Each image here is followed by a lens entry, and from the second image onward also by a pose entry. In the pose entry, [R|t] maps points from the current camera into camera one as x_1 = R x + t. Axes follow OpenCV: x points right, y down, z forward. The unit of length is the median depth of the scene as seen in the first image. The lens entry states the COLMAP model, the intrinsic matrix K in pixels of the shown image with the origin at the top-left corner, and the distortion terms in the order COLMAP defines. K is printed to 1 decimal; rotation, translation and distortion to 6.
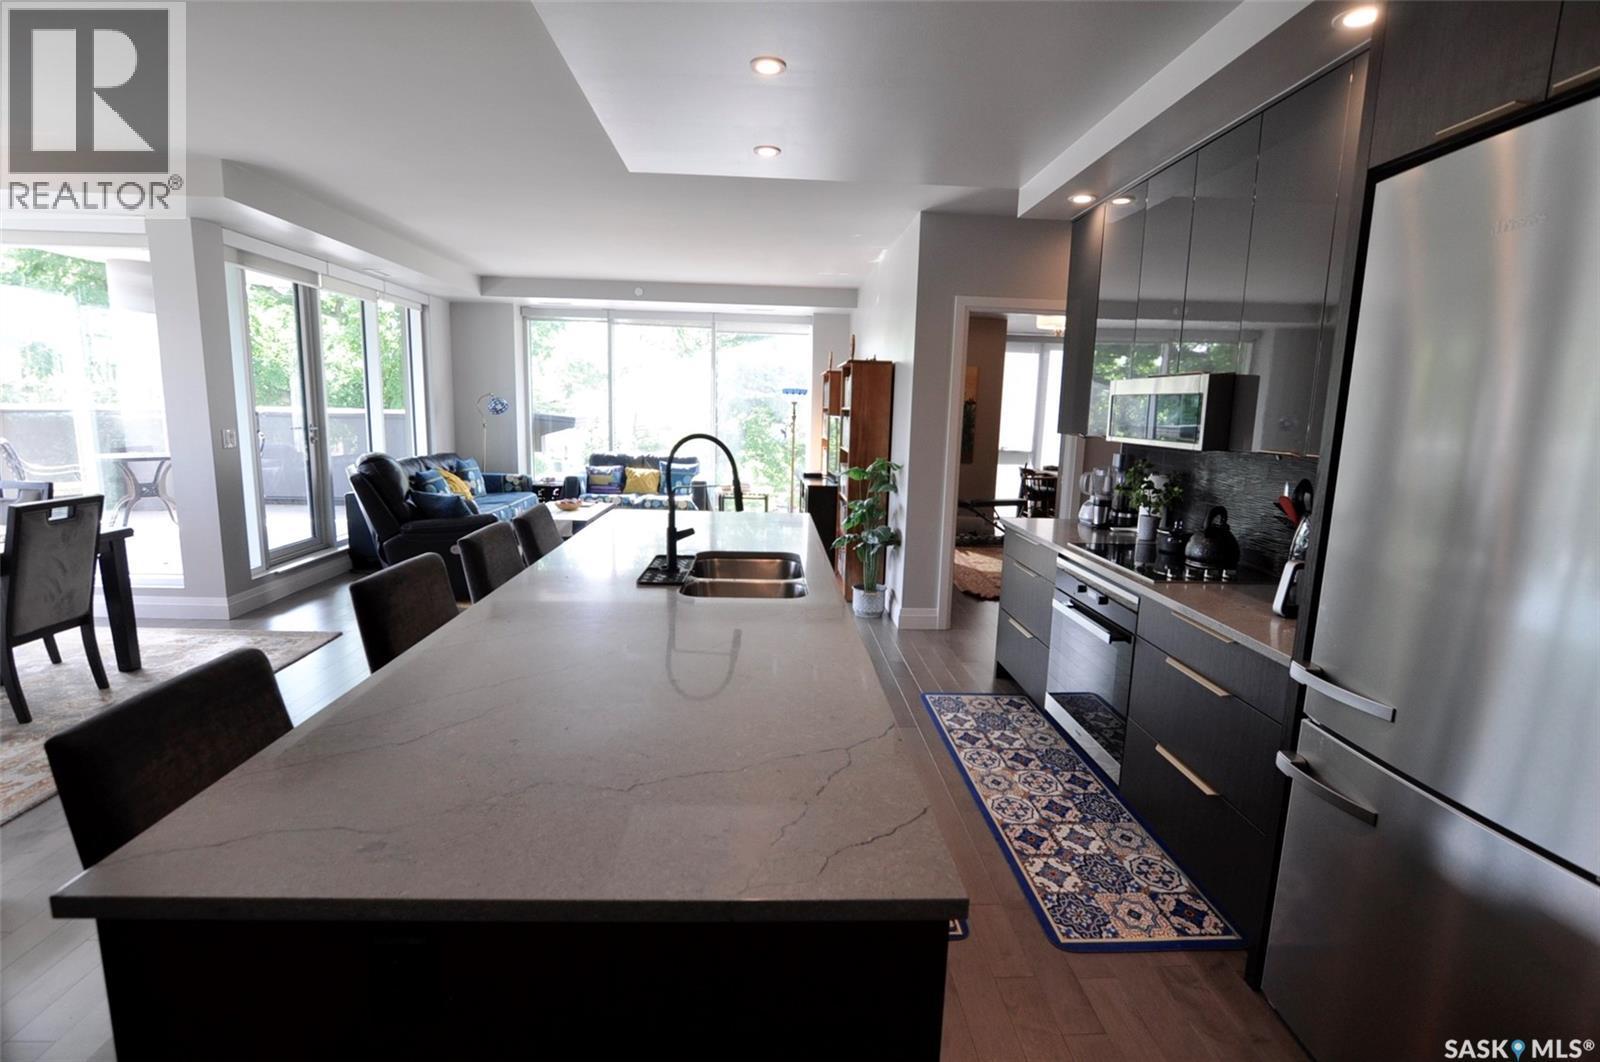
lens RADIAL K [[776.1, 0, 801.7], [0, 776.1, 540.3], [0, 0, 1]] dist [-0.030632, 0.008143]
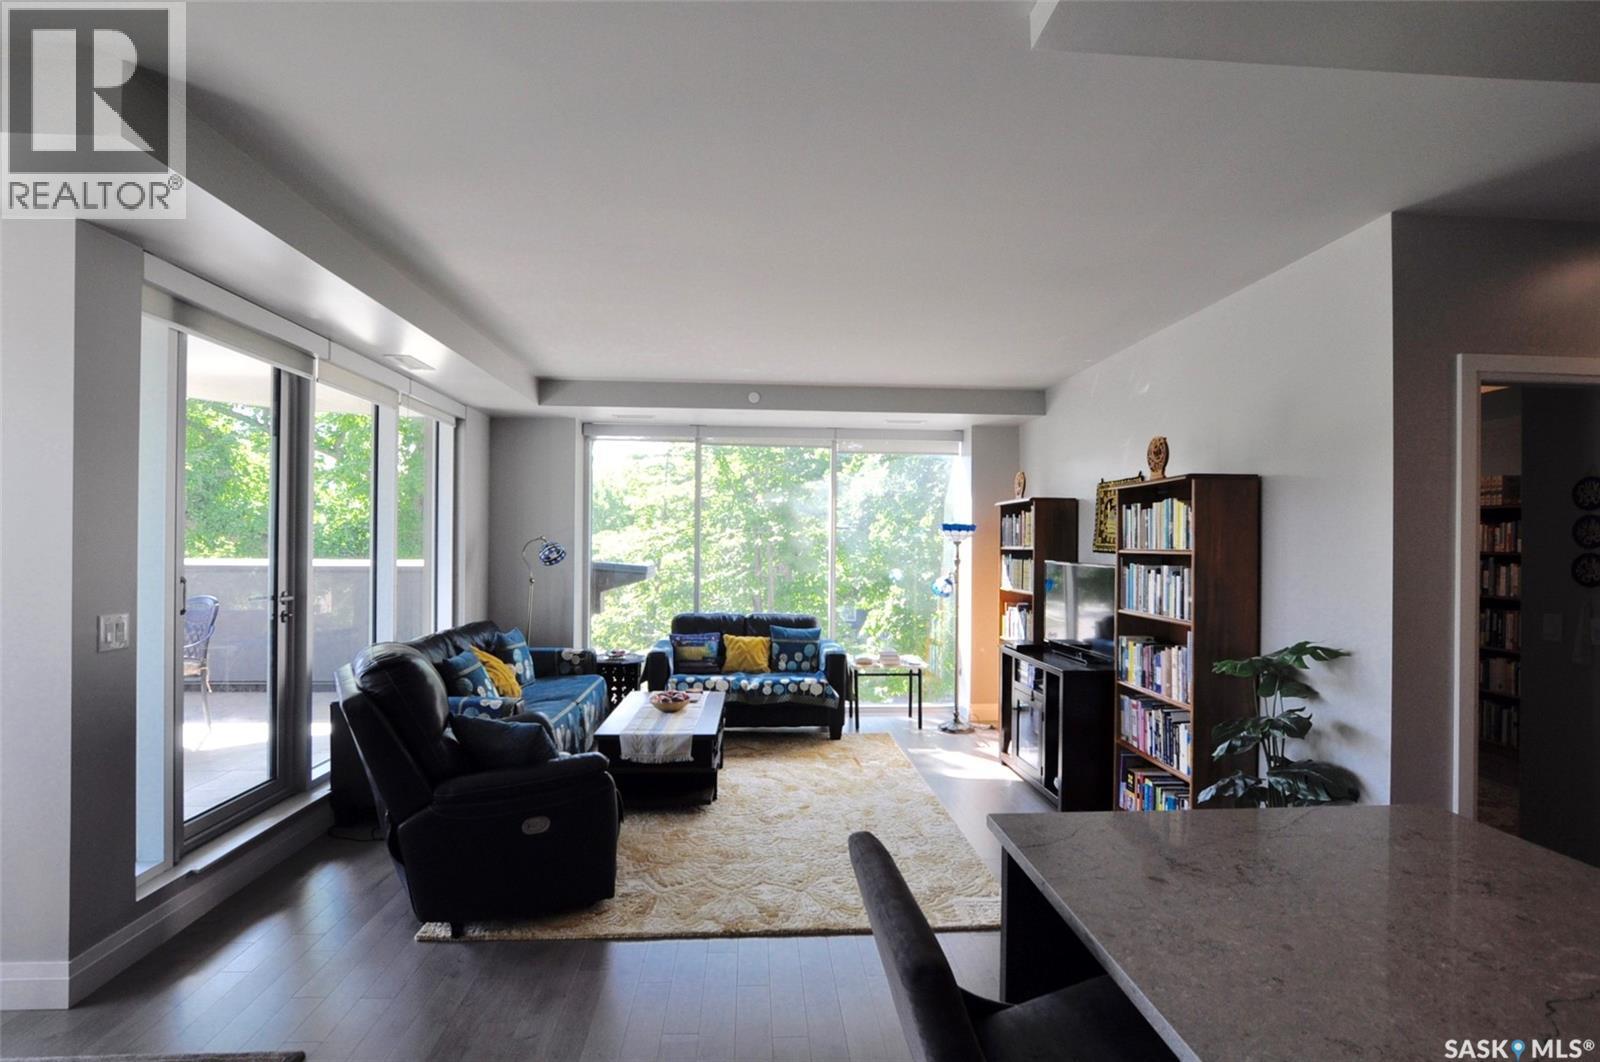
lens RADIAL K [[776.1, 0, 797.8], [0, 776.1, 542.8], [0, 0, 1]] dist [-0.030632, 0.008143]
pose [[0.999757, -0.018728, 0.011605, -0.234417], [0.020430, 0.985227, -0.170030, -0.076834], [-0.008249, 0.170226, 0.985370, 0.385756]]
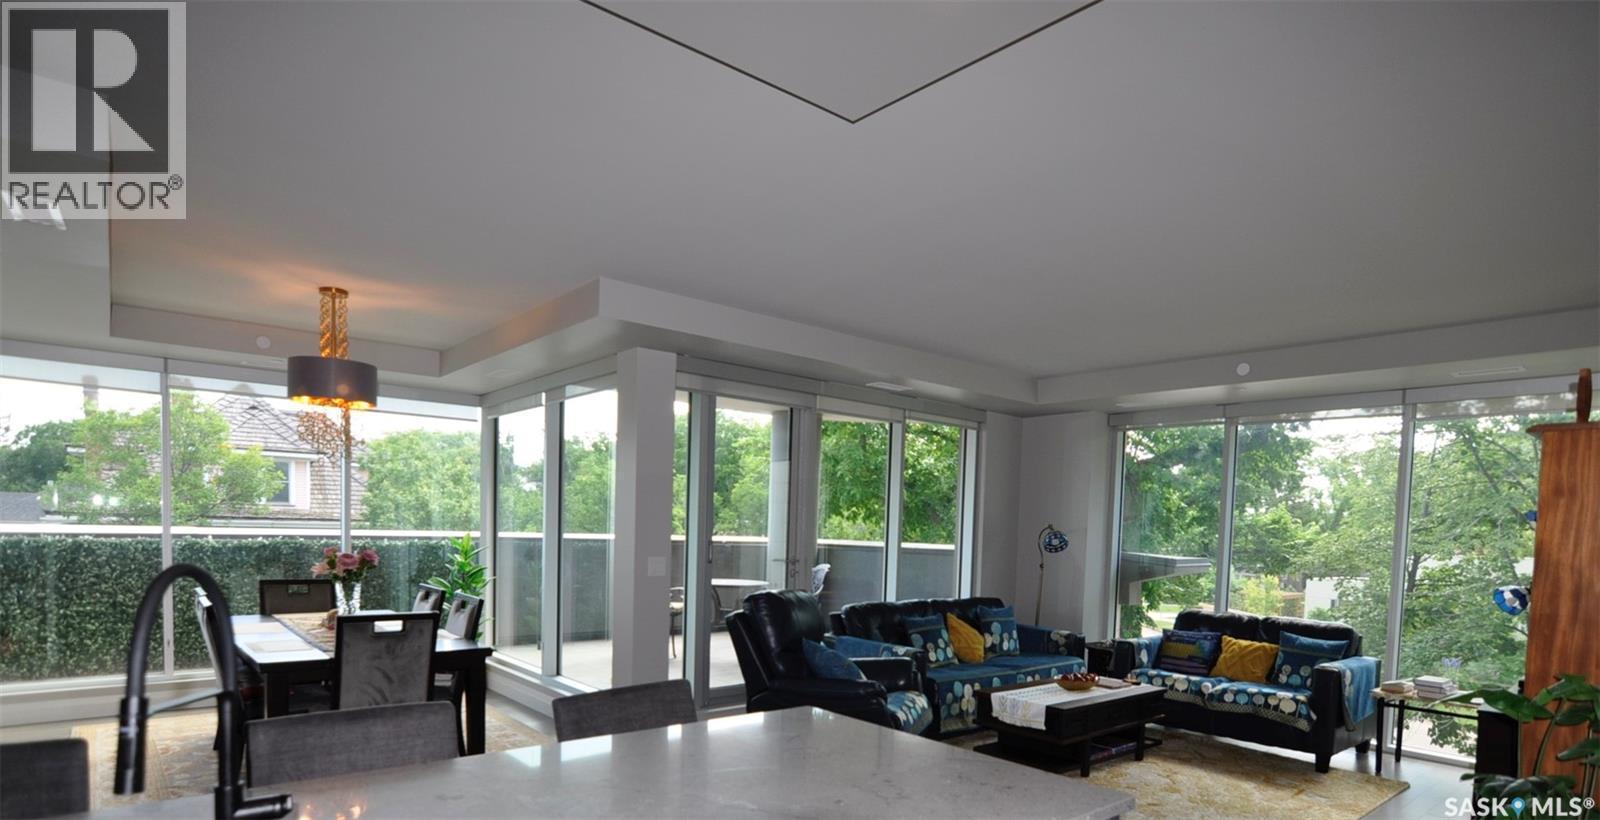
lens RADIAL K [[835.1, 0, 802.4], [0, 835.1, 577.1], [0, 0, 1]] dist [-0.029711, 0.003013]
pose [[0.607701, 0.036769, -0.793314, 0.158811], [-0.147504, 0.986772, -0.067257, -0.061447], [0.780347, 0.157889, 0.605086, 0.411171]]
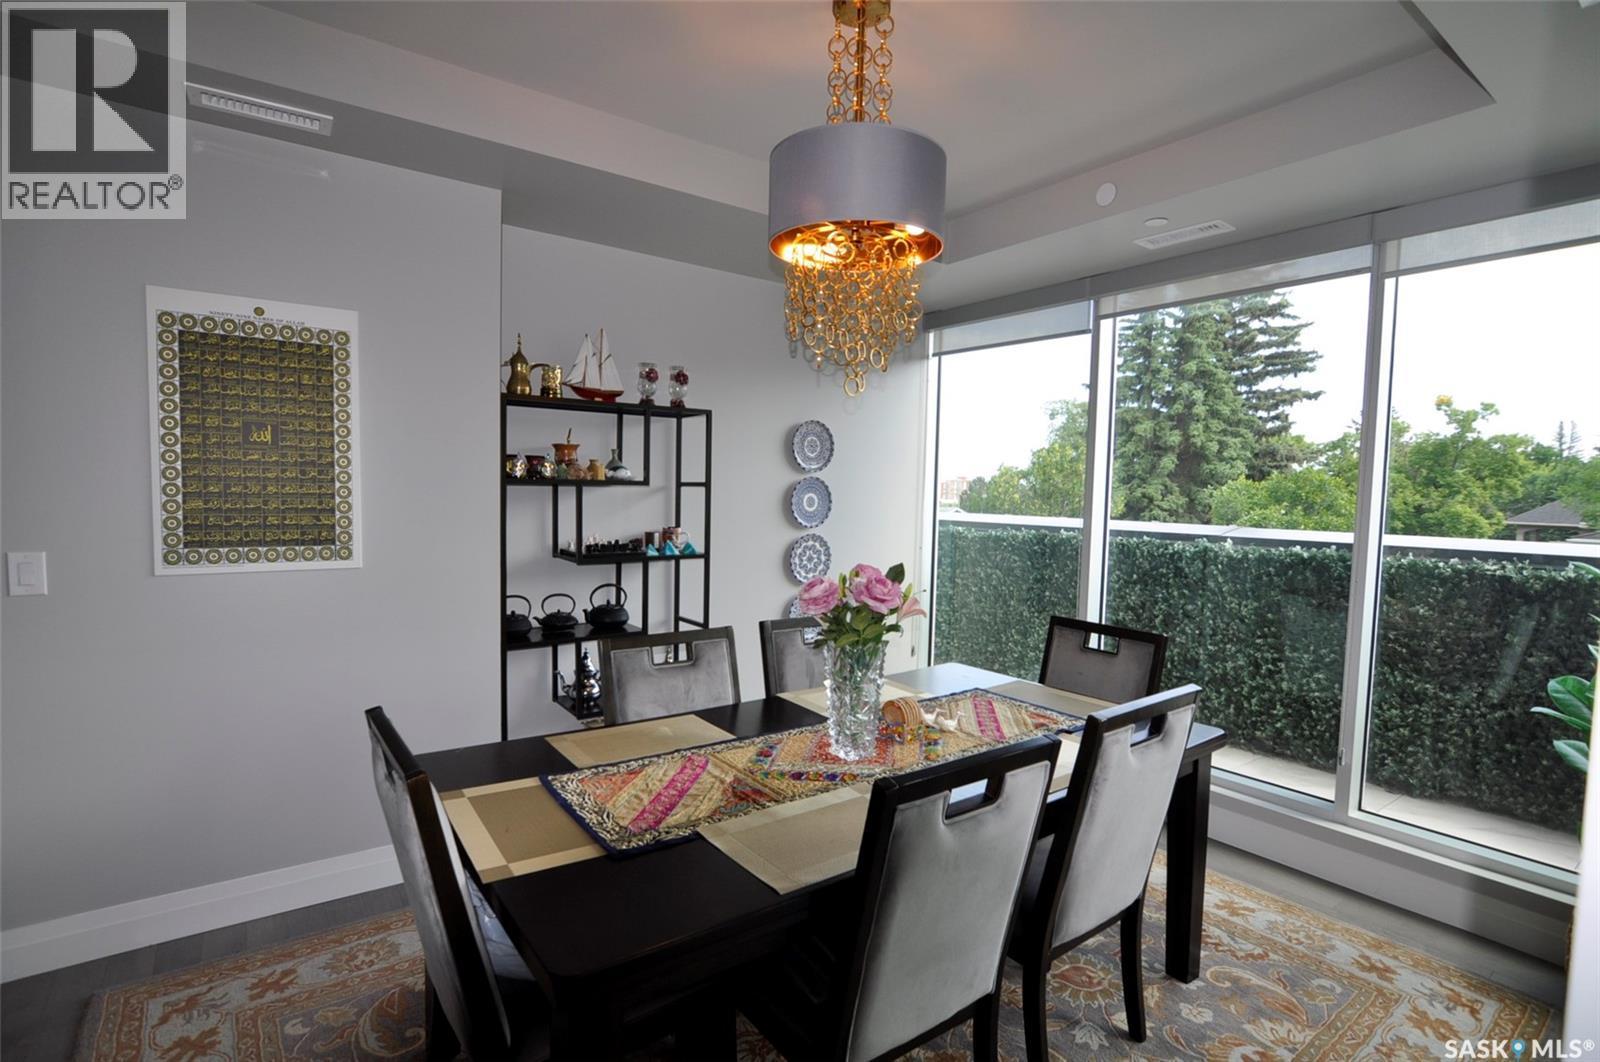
lens RADIAL K [[776.1, 0, 800.3], [0, 776.1, 533.5], [0, 0, 1]] dist [-0.030632, 0.008143]
pose [[-0.834567, -0.016390, -0.550663, -0.515083], [-0.139484, 0.973275, 0.182430, -0.147058], [0.532956, 0.229059, -0.814549, 0.789419]]
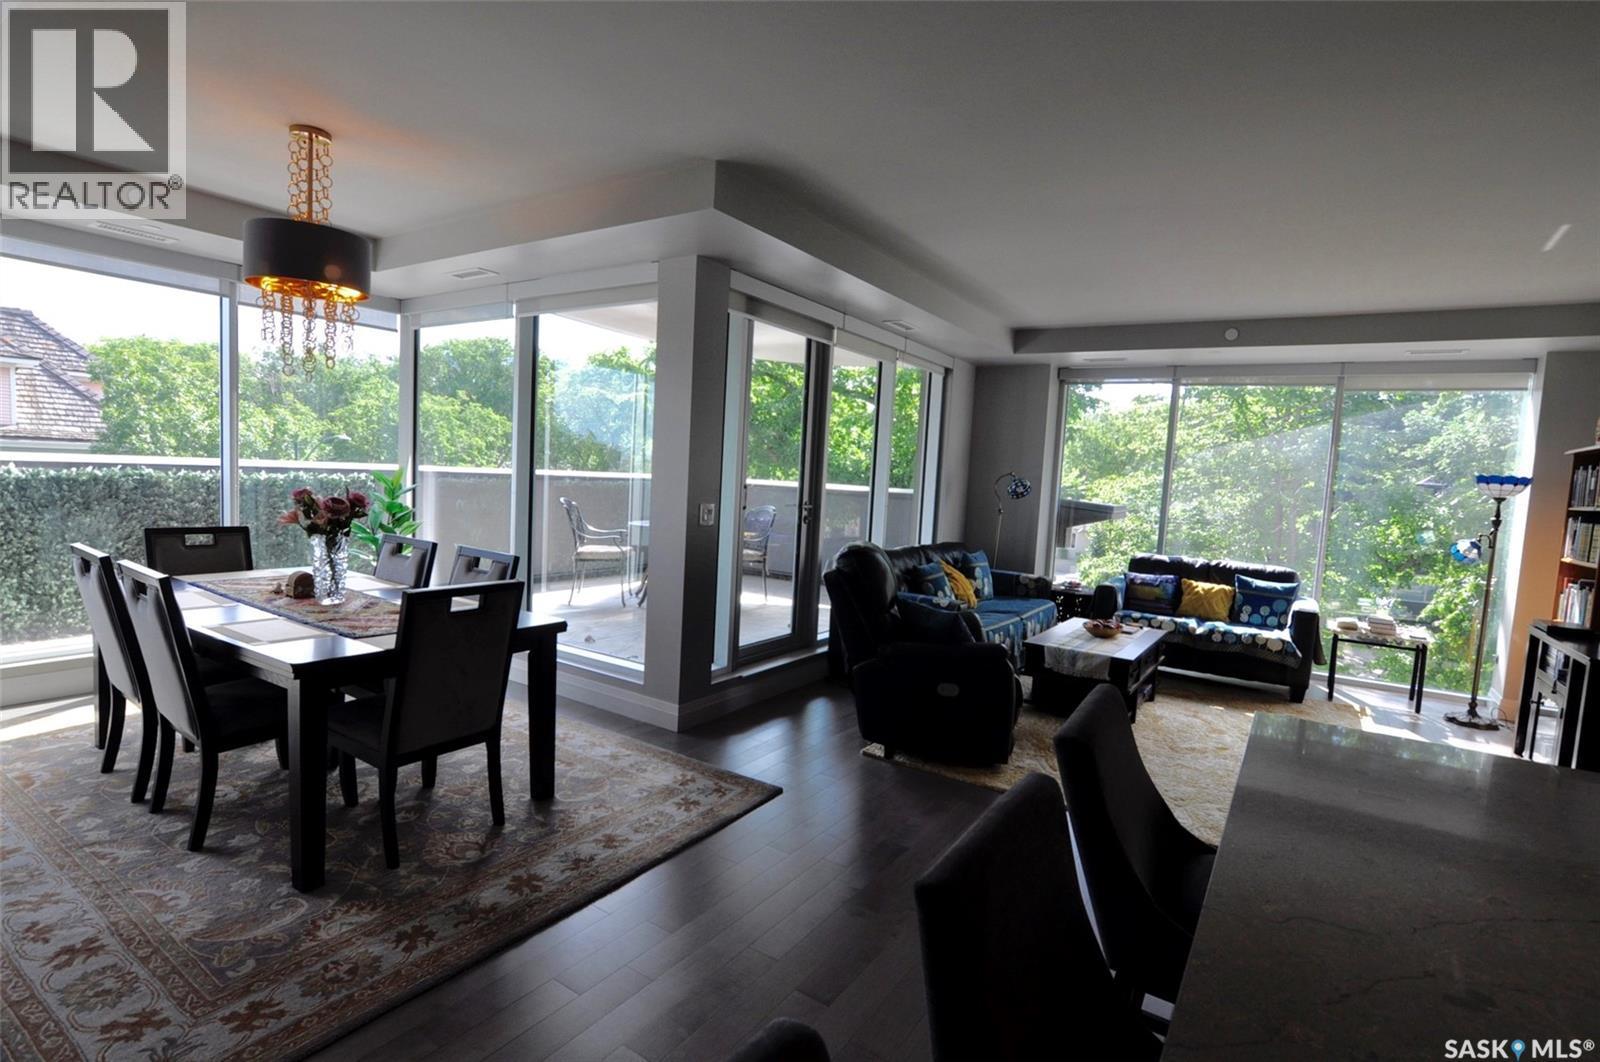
lens RADIAL K [[776.1, 0, 803.1], [0, 776.1, 539.9], [0, 0, 1]] dist [-0.030632, 0.008143]
pose [[0.808049, 0.066819, -0.585313, -0.135559], [-0.130704, 0.989119, -0.067524, -0.050321], [0.574432, 0.131065, 0.807991, 0.307733]]
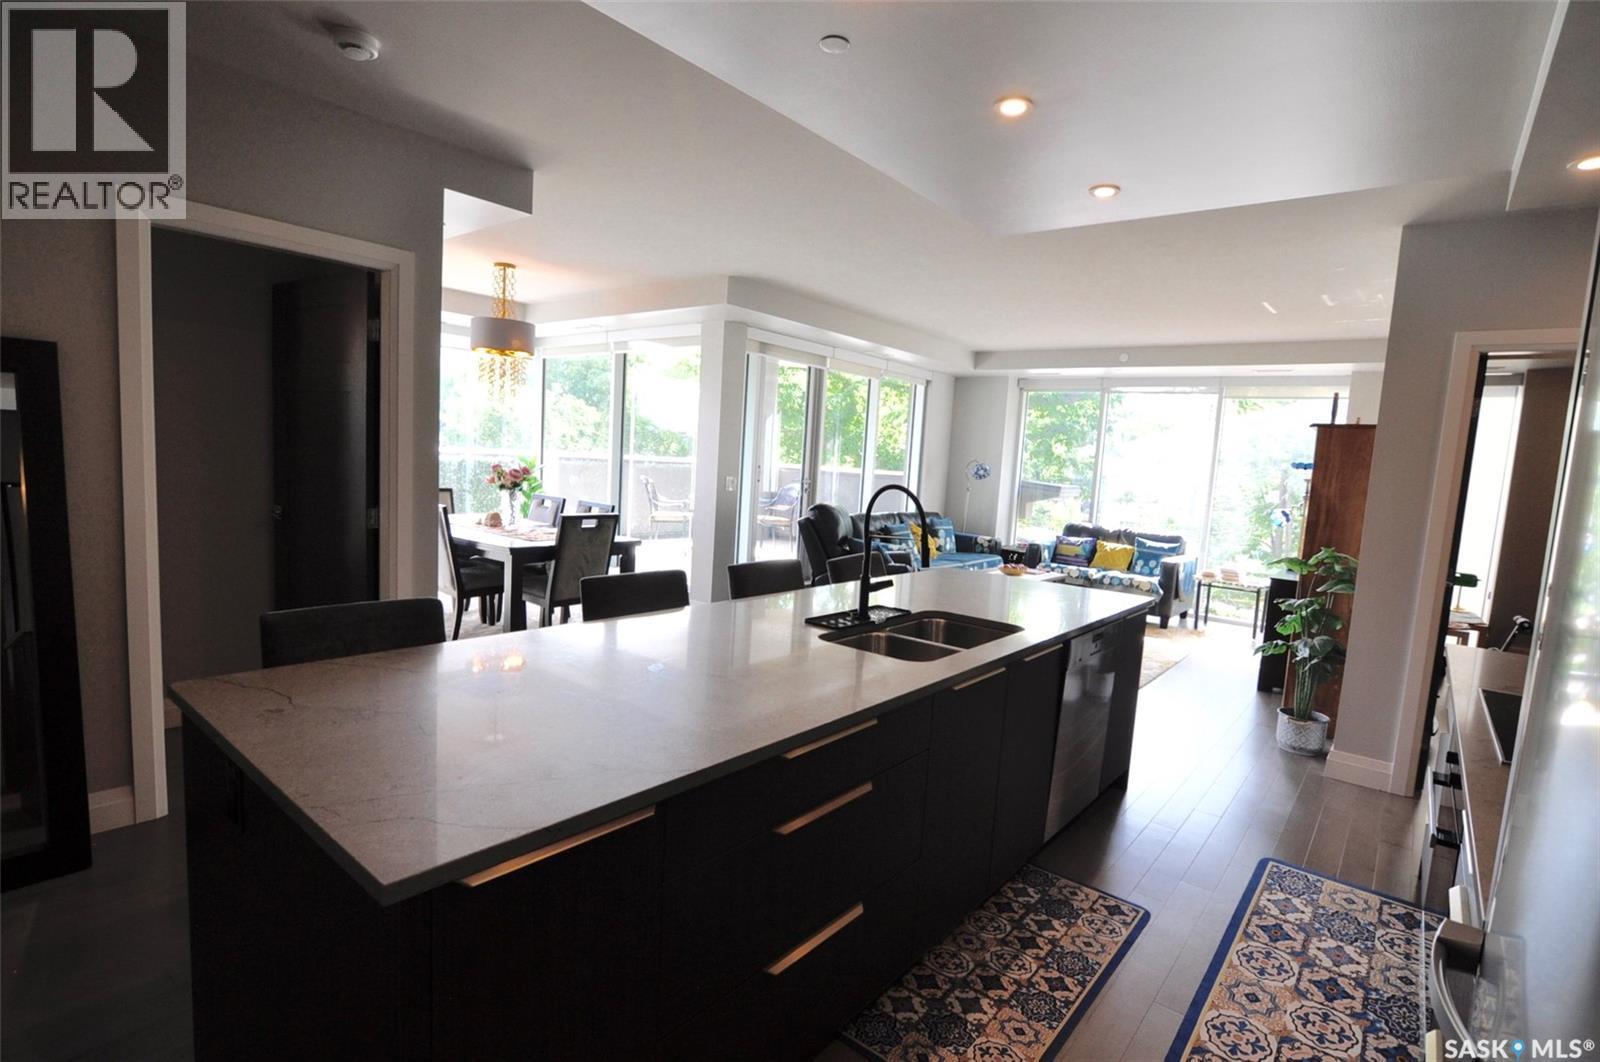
lens RADIAL K [[776.1, 0, 804.3], [0, 776.1, 540.4], [0, 0, 1]] dist [-0.030632, 0.008143]
pose [[0.744666, 0.089107, -0.661462, 0.187285], [-0.151853, 0.987676, -0.037902, -0.005106], [0.649933, 0.128670, 0.749020, 0.080953]]
